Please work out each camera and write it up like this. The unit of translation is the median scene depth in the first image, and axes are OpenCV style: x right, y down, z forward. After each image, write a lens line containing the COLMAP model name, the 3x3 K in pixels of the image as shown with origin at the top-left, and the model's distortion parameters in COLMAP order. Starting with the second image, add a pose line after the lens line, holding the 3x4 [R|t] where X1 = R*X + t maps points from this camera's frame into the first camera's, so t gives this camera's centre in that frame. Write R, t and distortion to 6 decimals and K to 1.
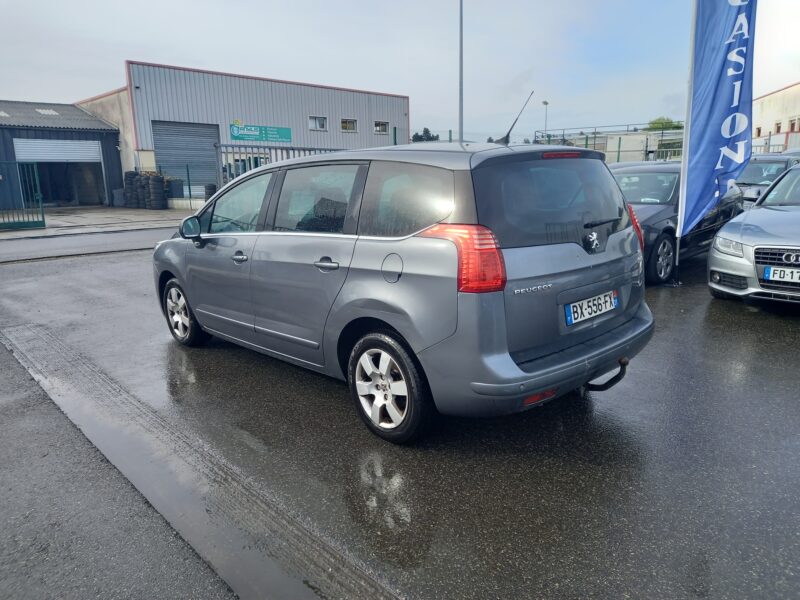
lens RADIAL K [[579.1, 0, 405.4], [0, 579.1, 296.4], [0, 0, 1]] dist [0.073188, -0.063917]
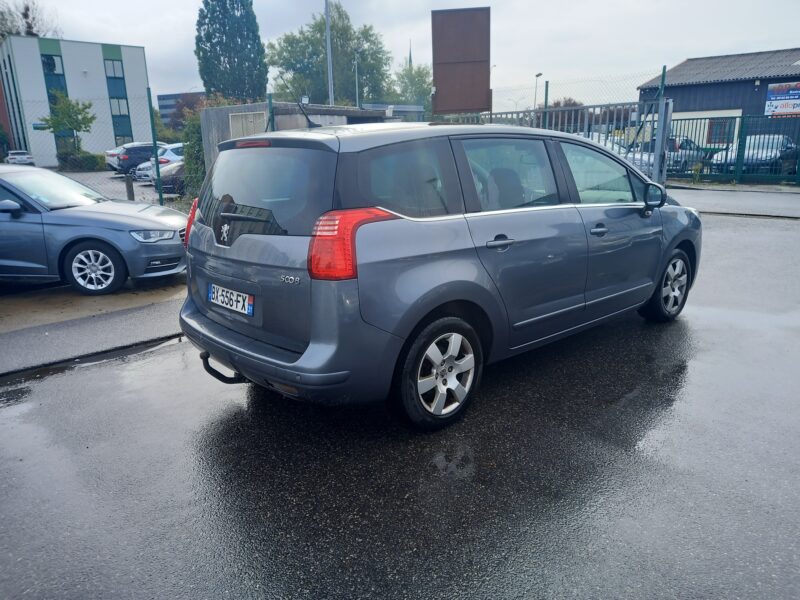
lens RADIAL K [[579.1, 0, 405.4], [0, 579.1, 296.4], [0, 0, 1]] dist [0.073188, -0.063917]
pose [[0.006171, 0.274895, -0.961454, 0.122673], [-0.184842, 0.945218, 0.269066, -0.029762], [0.982749, 0.176057, 0.056645, 0.118083]]
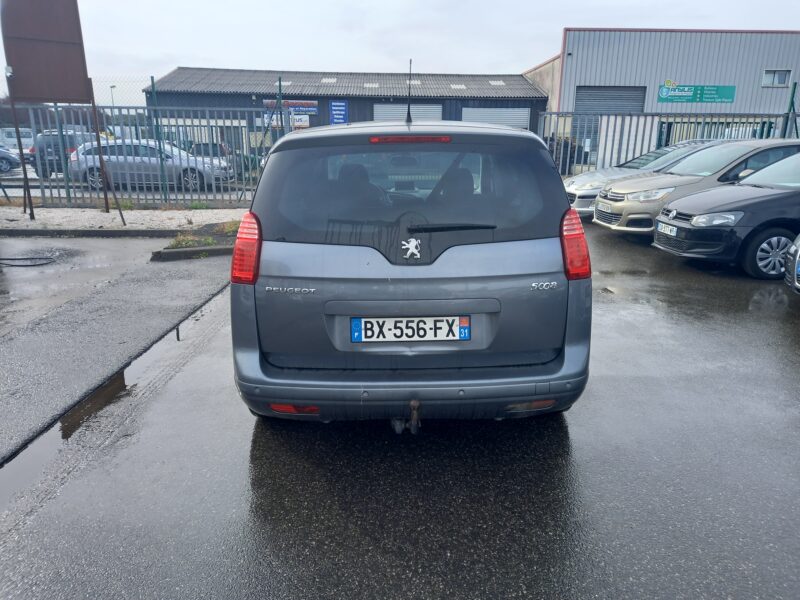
lens RADIAL K [[579.1, 0, 405.4], [0, 579.1, 296.4], [0, 0, 1]] dist [0.073188, -0.063917]
pose [[0.740435, 0.193307, -0.643730, 0.078446], [-0.155733, 0.981027, 0.115467, -0.011315], [0.653837, 0.014754, 0.756491, 0.036893]]
